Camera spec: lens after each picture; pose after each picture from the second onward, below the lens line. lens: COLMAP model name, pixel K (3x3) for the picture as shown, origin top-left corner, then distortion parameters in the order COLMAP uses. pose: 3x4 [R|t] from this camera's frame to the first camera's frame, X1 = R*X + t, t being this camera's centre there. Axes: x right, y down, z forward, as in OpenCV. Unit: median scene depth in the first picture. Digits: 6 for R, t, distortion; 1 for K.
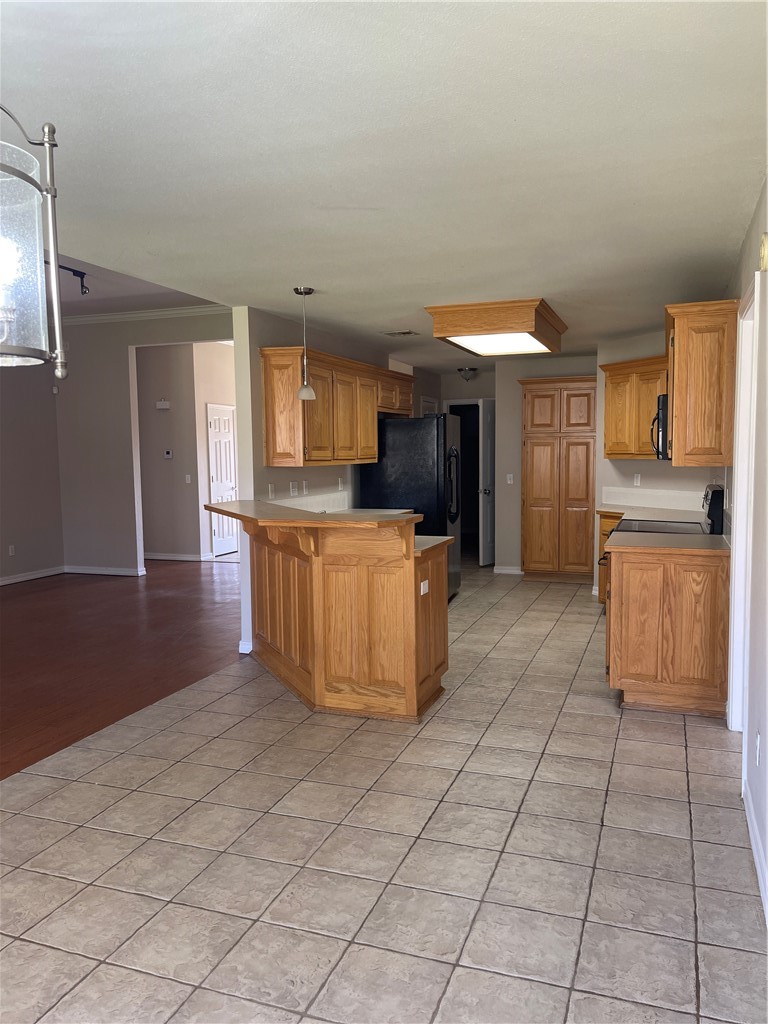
lens RADIAL K [[770.7, 0, 384.6], [0, 770.7, 510.6], [0, 0, 1]] dist [0.037767, -0.021880]
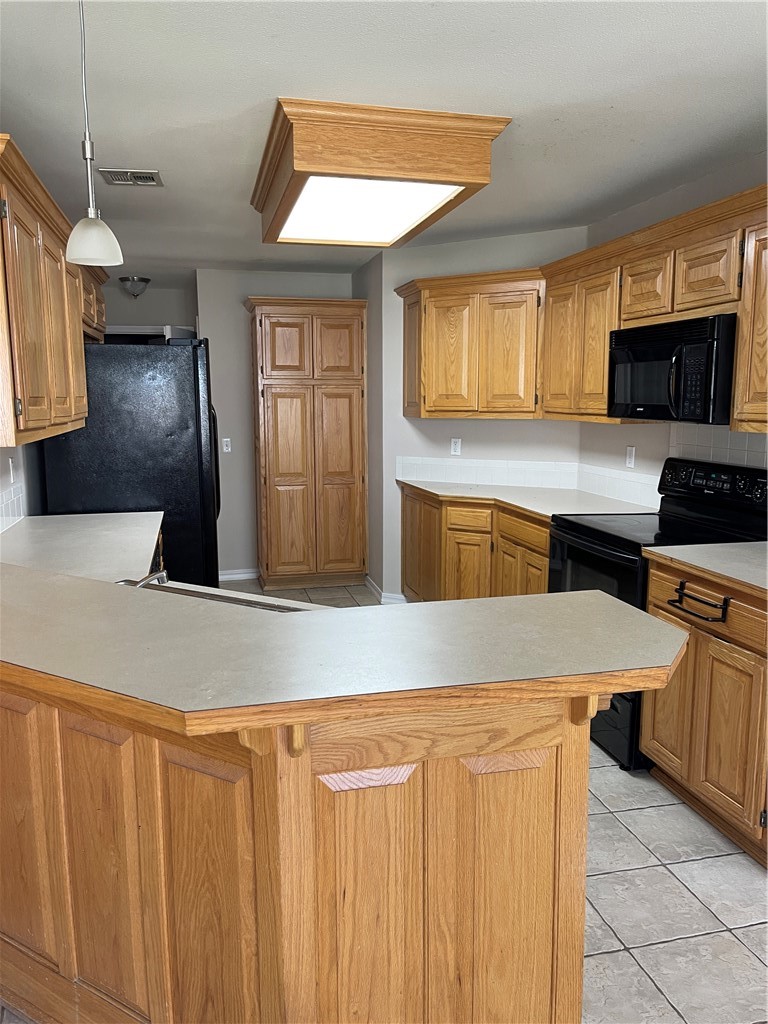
lens RADIAL K [[770.7, 0, 381.9], [0, 770.7, 516.4], [0, 0, 1]] dist [0.037767, -0.021880]
pose [[0.833646, -0.076598, 0.546961, -0.116473], [0.037396, 0.995892, 0.082470, -0.032226], [-0.551031, -0.048297, 0.833086, 0.378337]]
